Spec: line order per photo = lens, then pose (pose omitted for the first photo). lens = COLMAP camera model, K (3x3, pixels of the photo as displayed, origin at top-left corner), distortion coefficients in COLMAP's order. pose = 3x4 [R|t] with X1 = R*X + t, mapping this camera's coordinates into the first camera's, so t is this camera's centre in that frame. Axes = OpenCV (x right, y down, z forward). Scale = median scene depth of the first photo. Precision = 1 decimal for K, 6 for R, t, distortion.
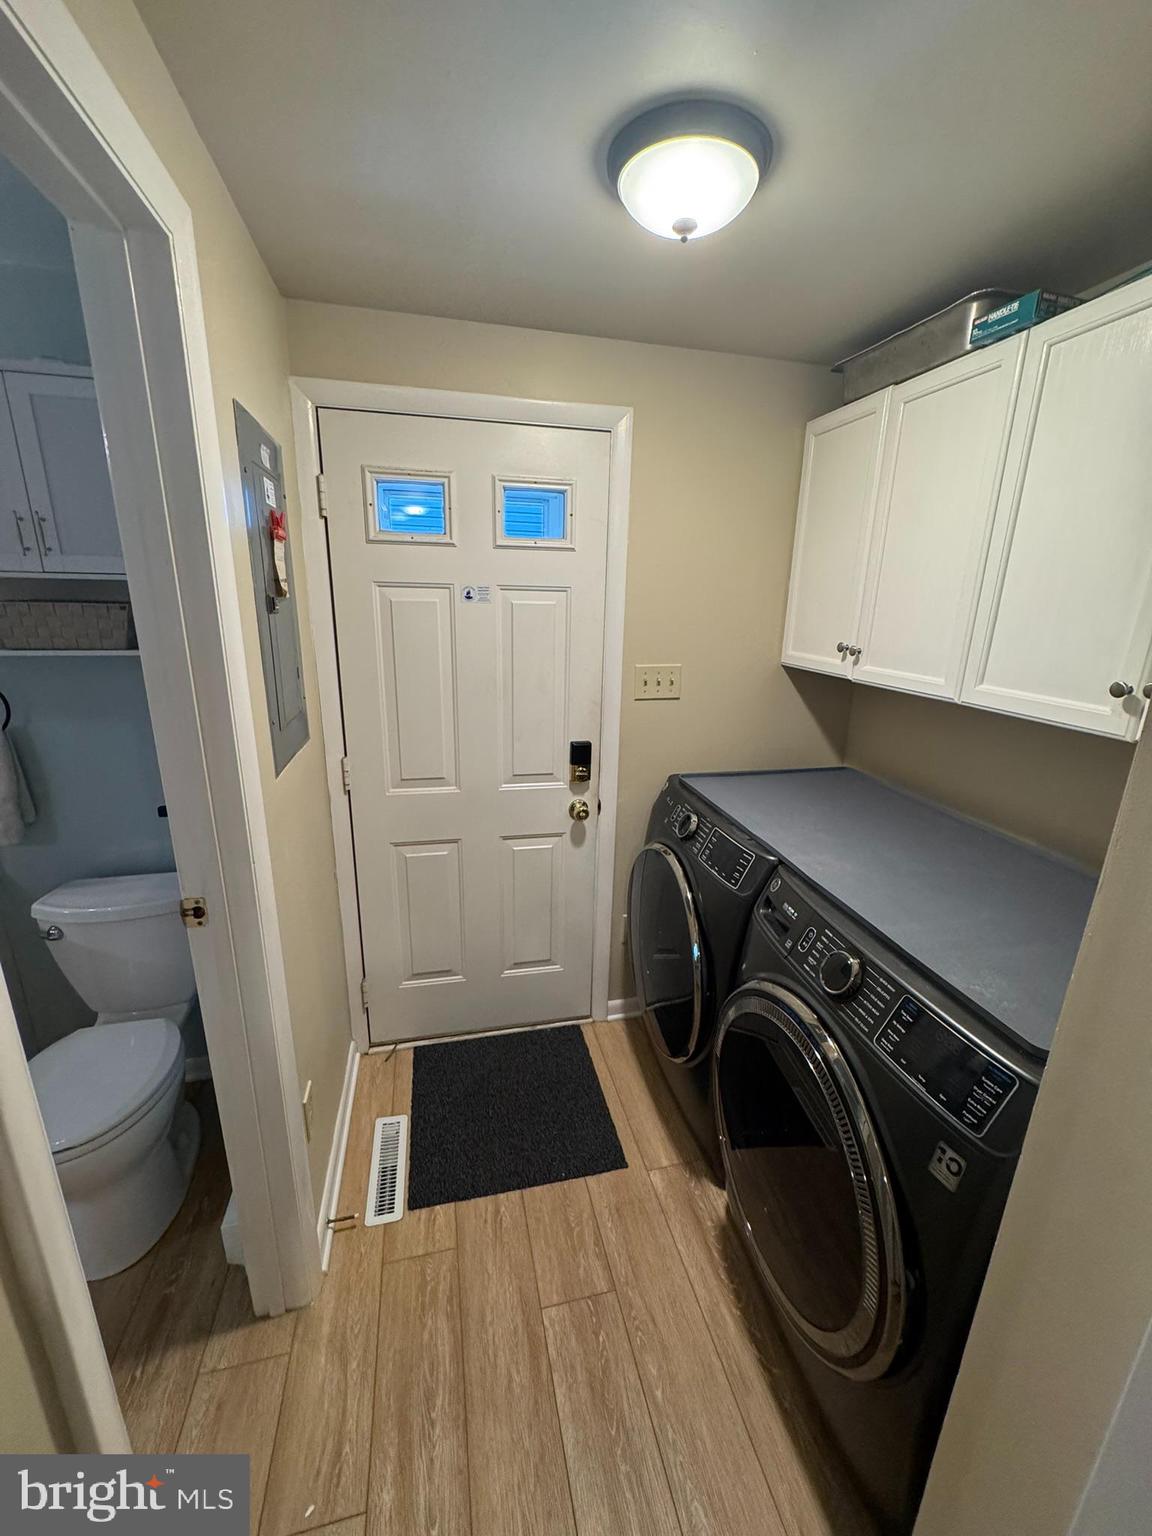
lens RADIAL K [[610.4, 0, 585.4], [0, 610.4, 763.2], [0, 0, 1]] dist [0.002760, 0.000127]
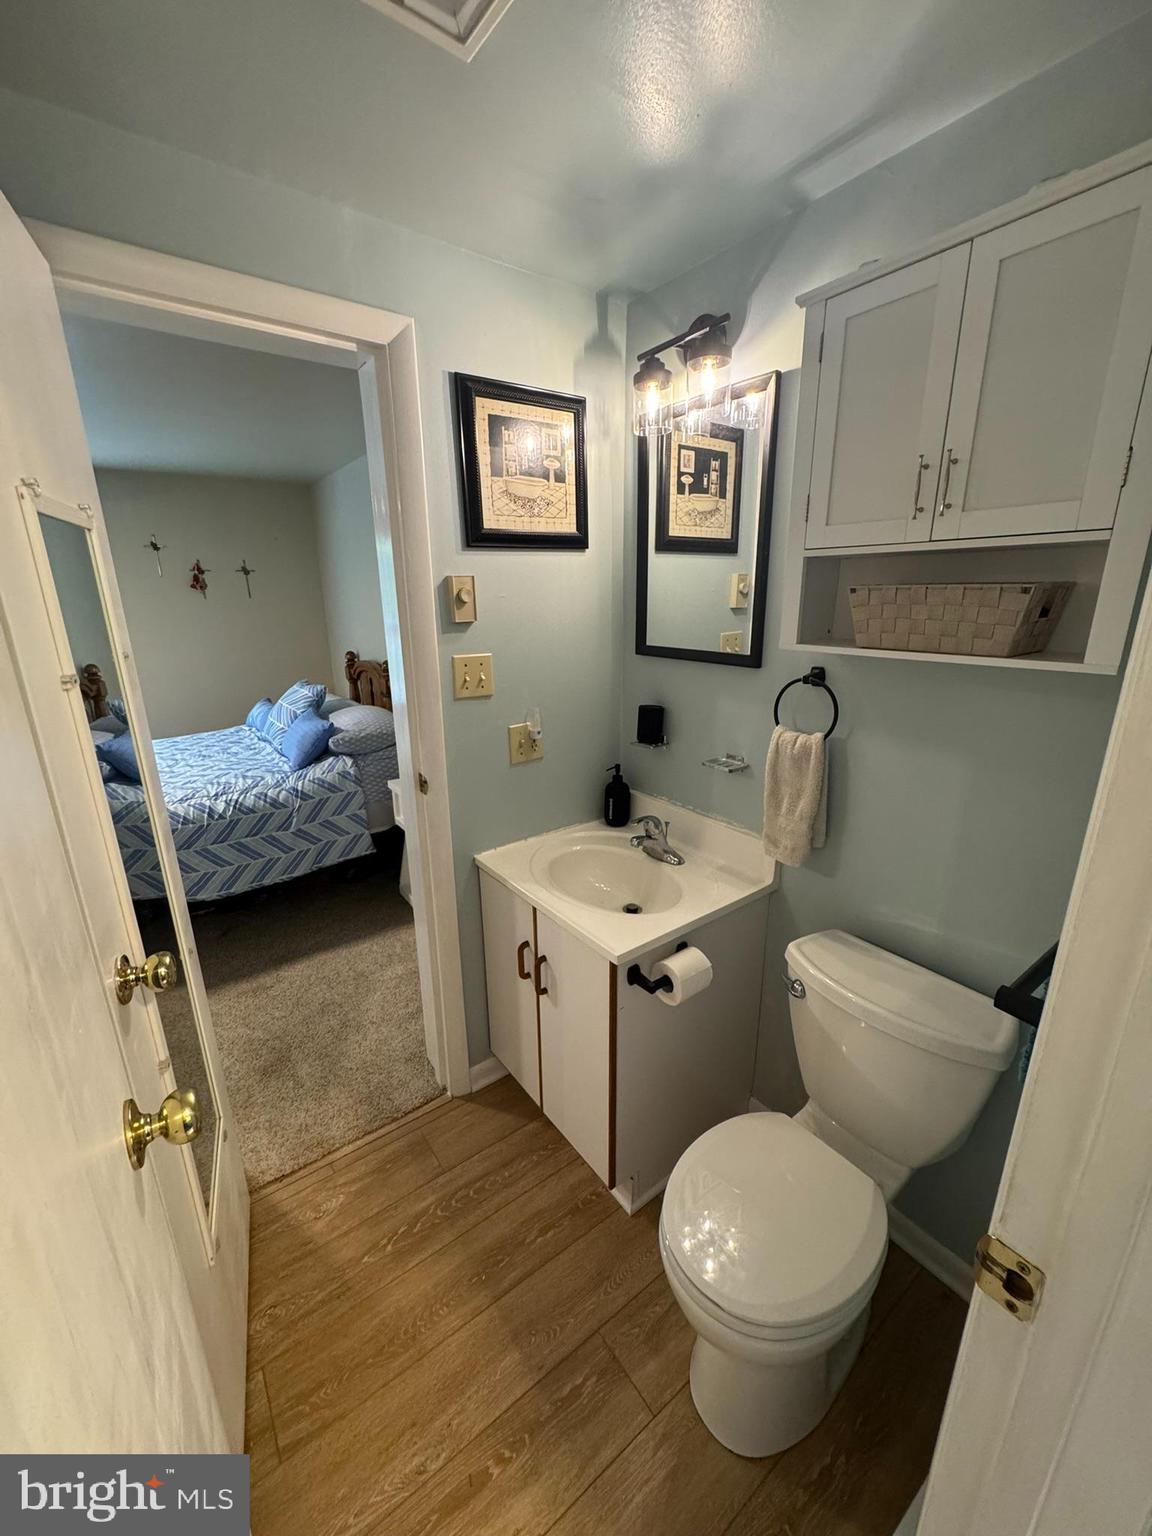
lens RADIAL K [[610.4, 0, 582.2], [0, 610.4, 772.7], [0, 0, 1]] dist [0.002760, 0.000127]
pose [[0.390080, 0.240729, -0.888756, -0.350065], [-0.233387, 0.959549, 0.157469, -0.073553], [0.890712, 0.145999, 0.430484, 0.377026]]
